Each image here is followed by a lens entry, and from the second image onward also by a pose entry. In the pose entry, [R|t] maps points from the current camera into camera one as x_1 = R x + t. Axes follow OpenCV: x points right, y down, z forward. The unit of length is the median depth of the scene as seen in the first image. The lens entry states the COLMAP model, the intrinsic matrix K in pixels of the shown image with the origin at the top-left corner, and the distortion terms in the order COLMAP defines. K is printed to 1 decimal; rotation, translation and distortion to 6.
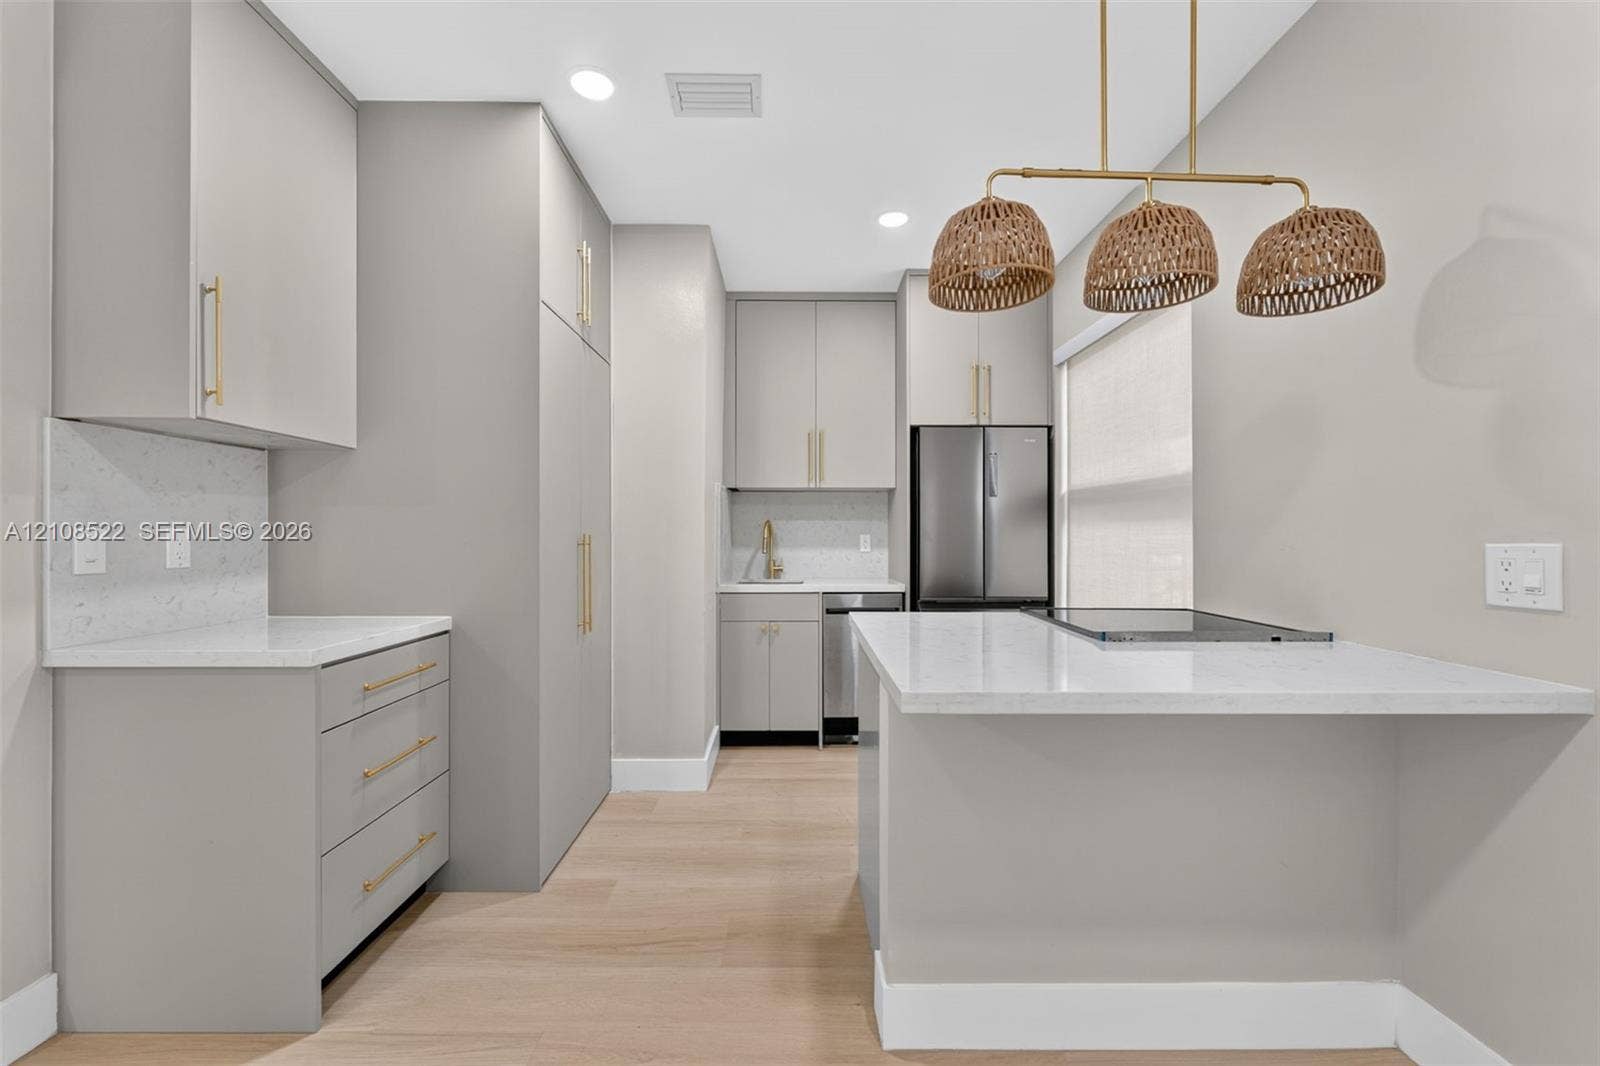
lens RADIAL K [[642.2, 0, 796.2], [0, 642.2, 534.7], [0, 0, 1]] dist [-0.001323, 0.000091]
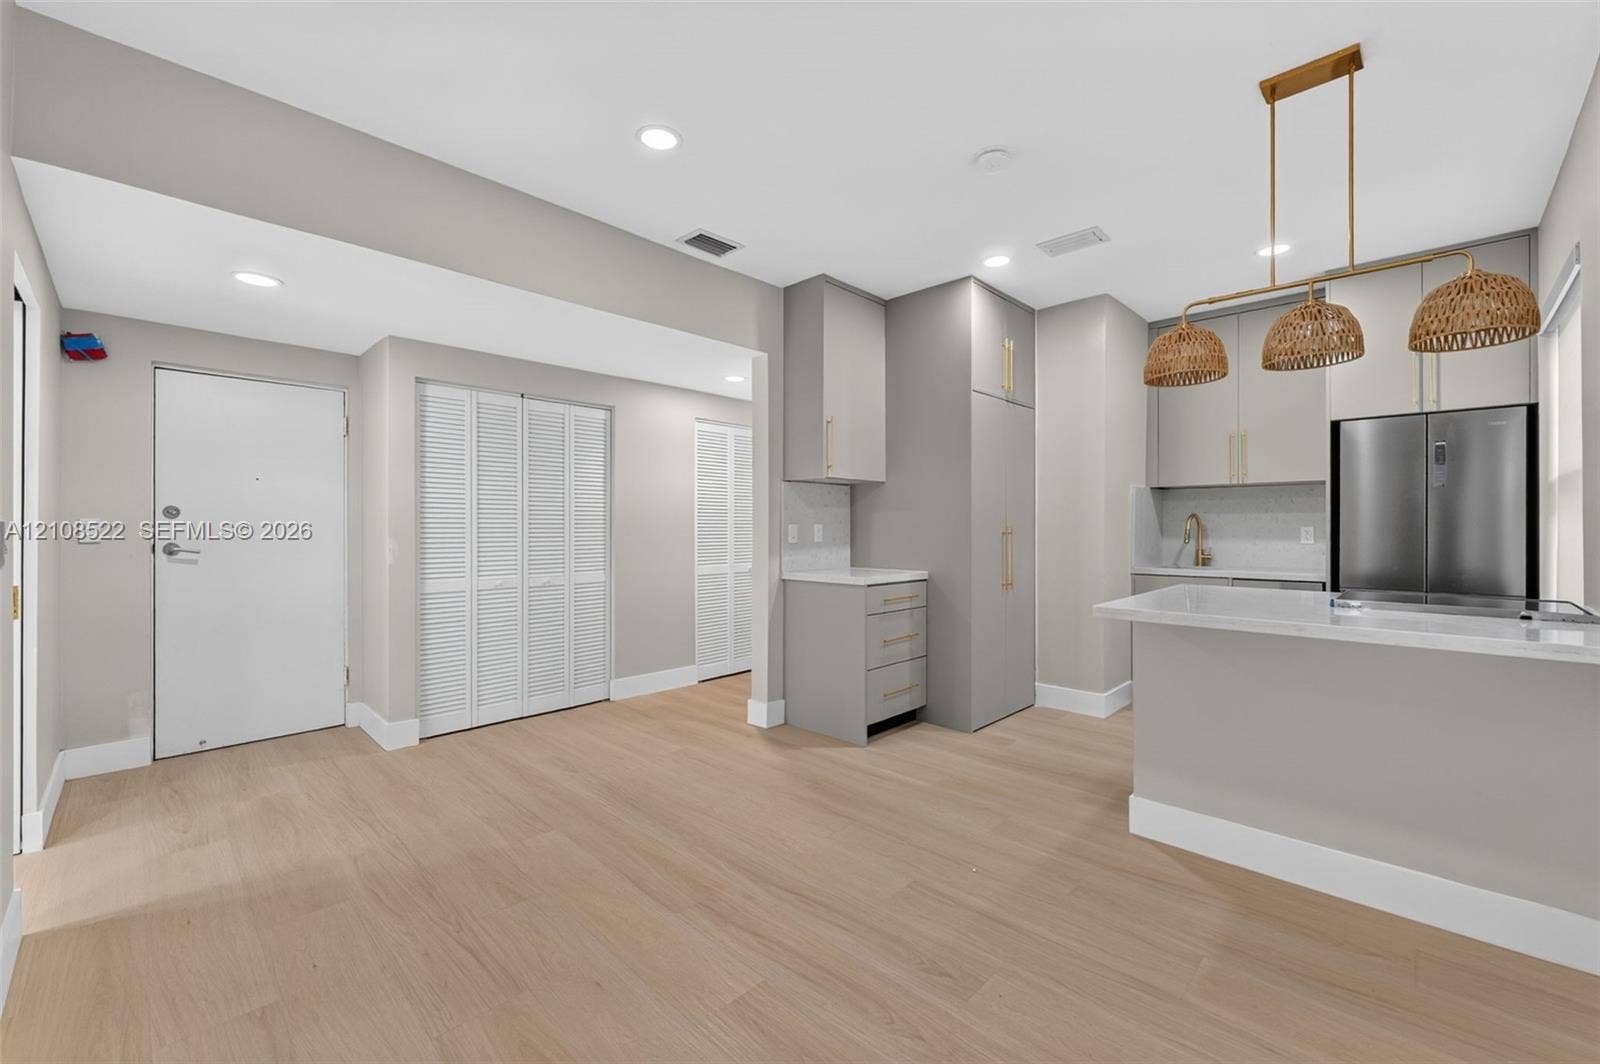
lens RADIAL K [[656.8, 0, 800.4], [0, 656.8, 527.0], [0, 0, 1]] dist [0.000134, 0.000069]
pose [[0.715622, 0.000117, -0.698487, 0.492372], [-0.000080, 1.000000, 0.000086, 0.000646], [0.698487, -0.000005, 0.715622, -0.568161]]
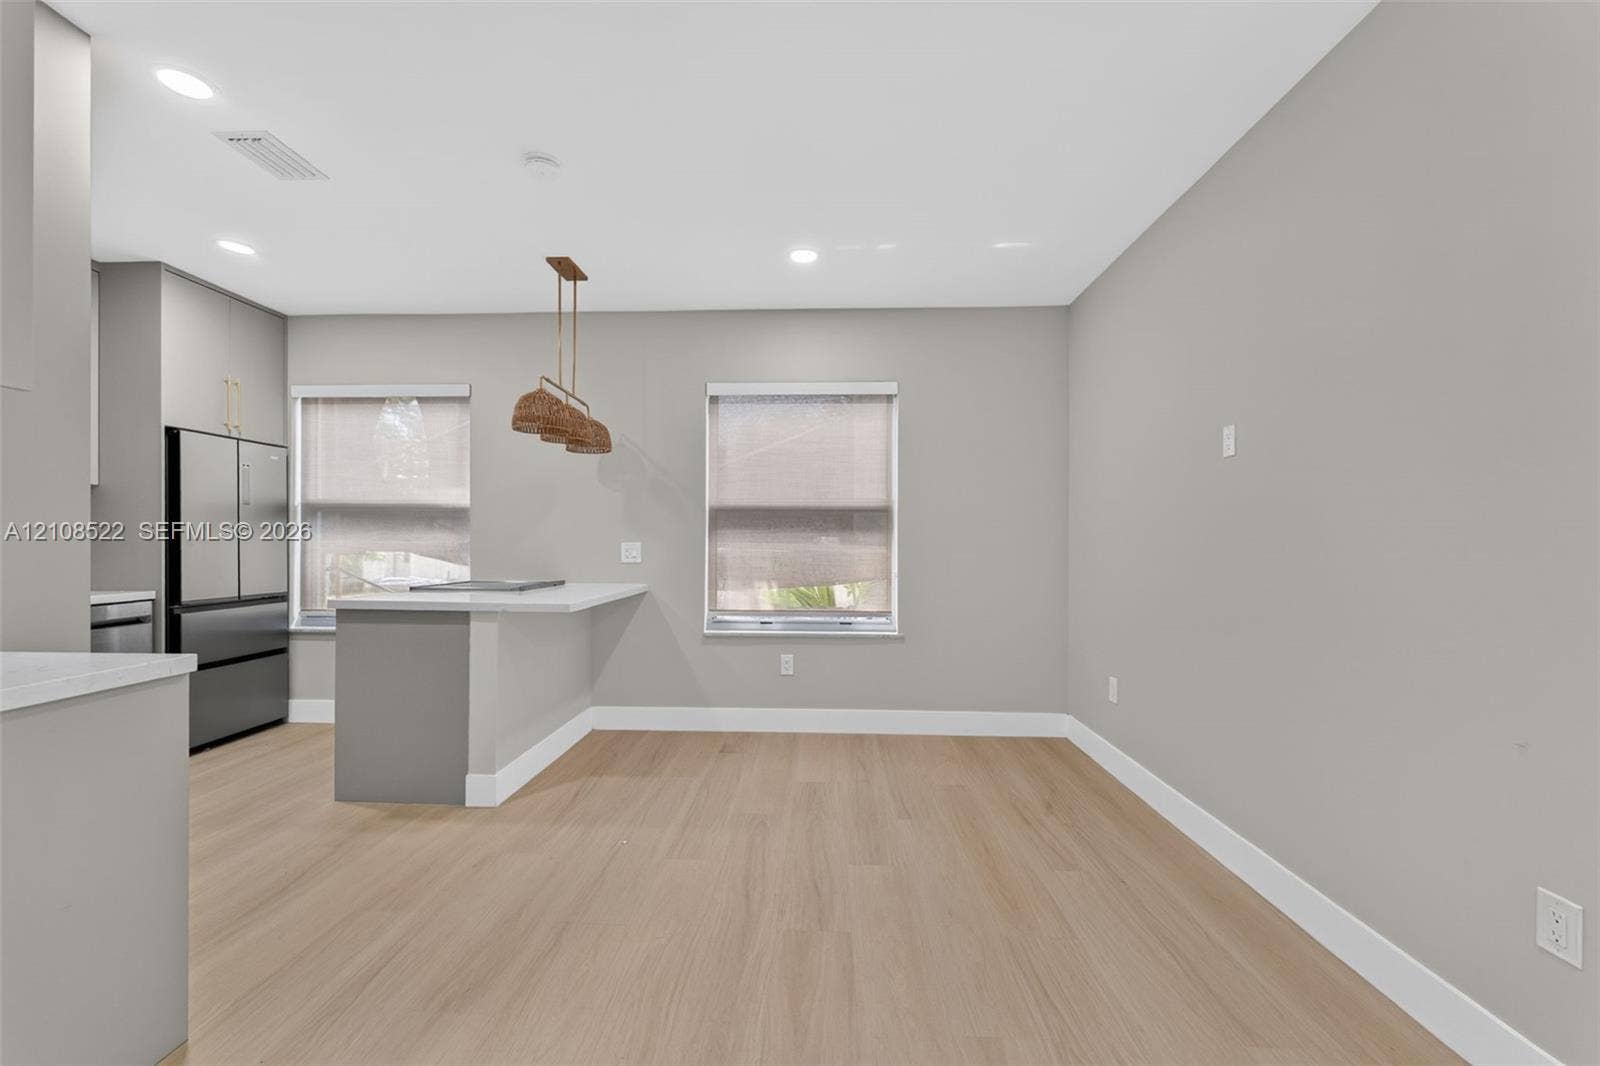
lens RADIAL K [[642.8, 0, 792.6], [0, 642.8, 538.7], [0, 0, 1]] dist [-0.000851, 0.000096]
pose [[0.052820, 0.002293, 0.998601, -1.186266], [-0.003606, 0.999991, -0.002105, -0.002040], [-0.998598, -0.003490, 0.052828, 0.008667]]
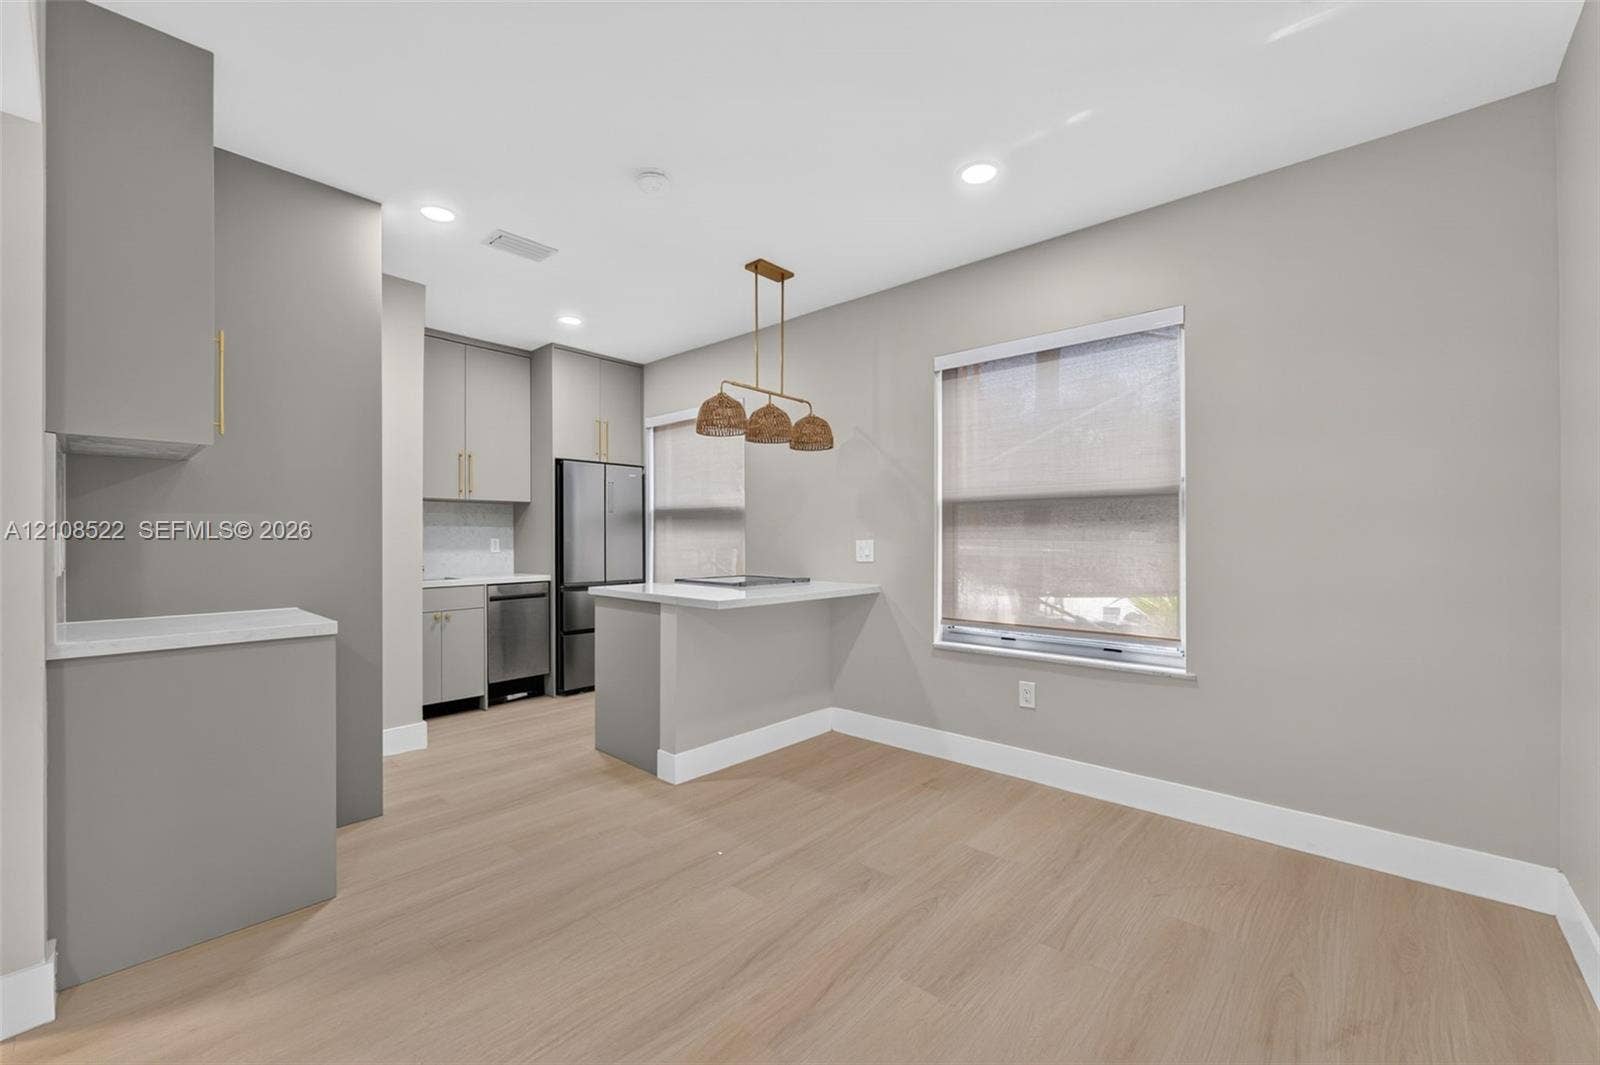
lens RADIAL K [[642.9, 0, 800.7], [0, 642.9, 537.1], [0, 0, 1]] dist [0.000136, -0.000028]
pose [[0.673192, -0.001252, 0.739467, -0.770348], [0.001633, 0.999999, 0.000207, -0.002645], [-0.739466, 0.001068, 0.673193, -0.482109]]
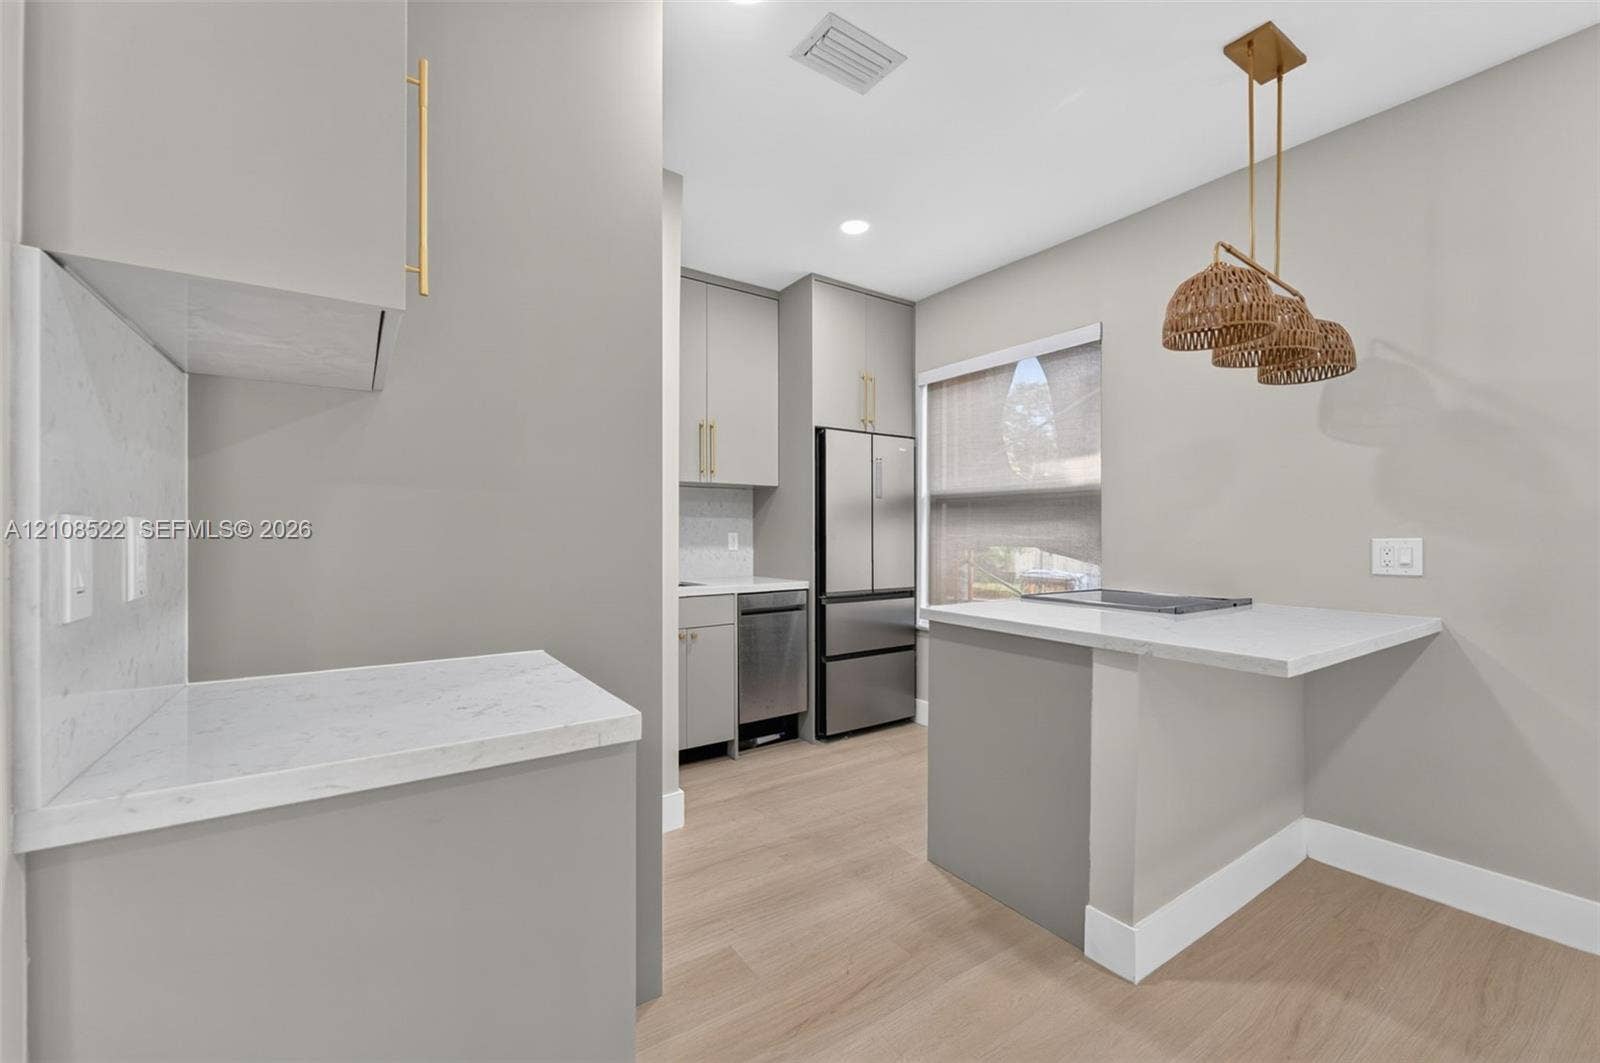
lens RADIAL K [[642.8, 0, 792.6], [0, 642.8, 537.2], [0, 0, 1]] dist [-0.000851, 0.000096]
pose [[0.830837, -0.003385, 0.556506, -0.681736], [-0.001045, 0.999970, 0.007642, -0.000260], [-0.556515, -0.006930, 0.830809, 0.268418]]
